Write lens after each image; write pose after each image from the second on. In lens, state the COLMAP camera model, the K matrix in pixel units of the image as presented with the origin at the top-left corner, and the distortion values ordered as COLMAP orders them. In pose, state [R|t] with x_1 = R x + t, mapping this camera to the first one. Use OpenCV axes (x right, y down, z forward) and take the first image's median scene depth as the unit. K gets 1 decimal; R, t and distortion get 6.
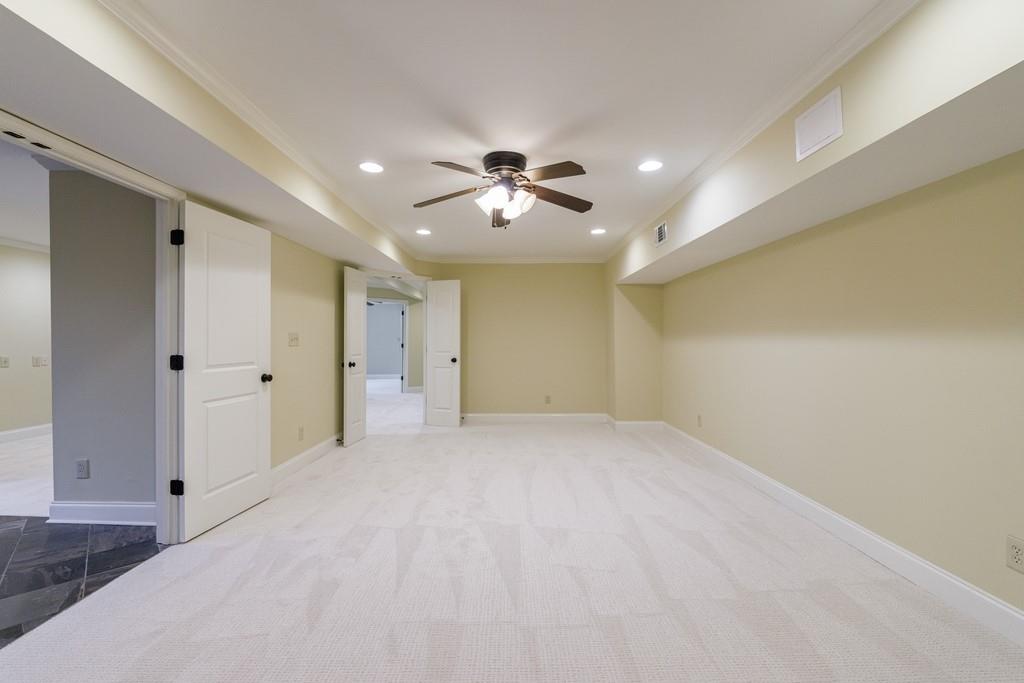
lens RADIAL K [[428.3, 0, 512.0], [0, 428.3, 341.5], [0, 0, 1]] dist [-0.001976, -0.000370]
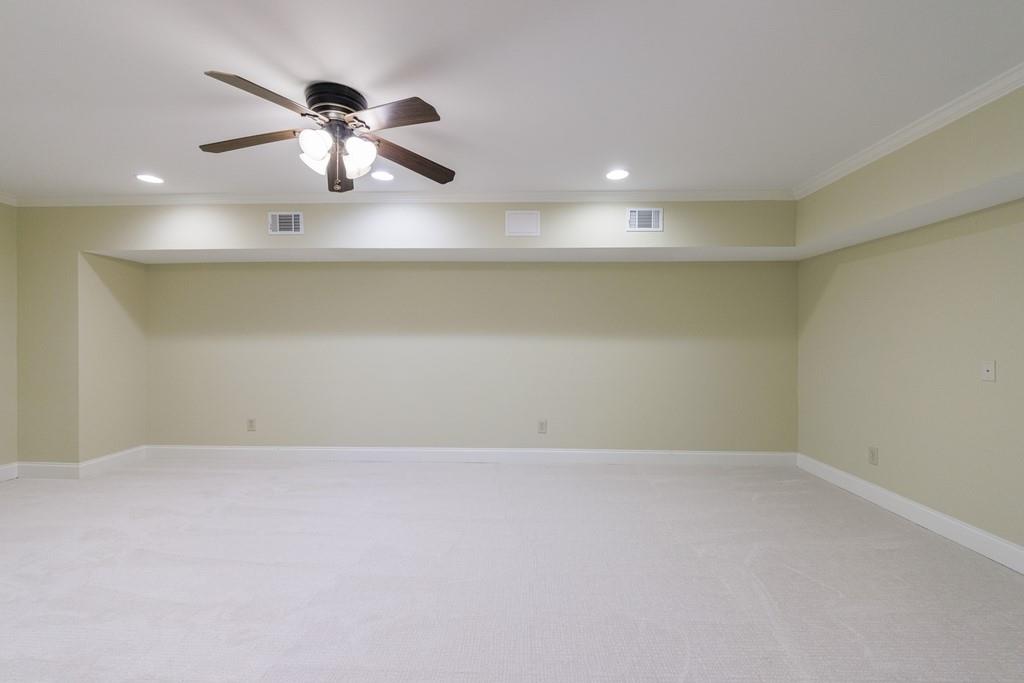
lens RADIAL K [[428.3, 0, 512.0], [0, 428.3, 341.5], [0, 0, 1]] dist [-0.001976, -0.000370]
pose [[0.024101, -0.005051, 0.999697, -0.744299], [-0.002034, 0.999985, 0.005101, -0.002622], [-0.999707, -0.002156, 0.024091, 0.660521]]
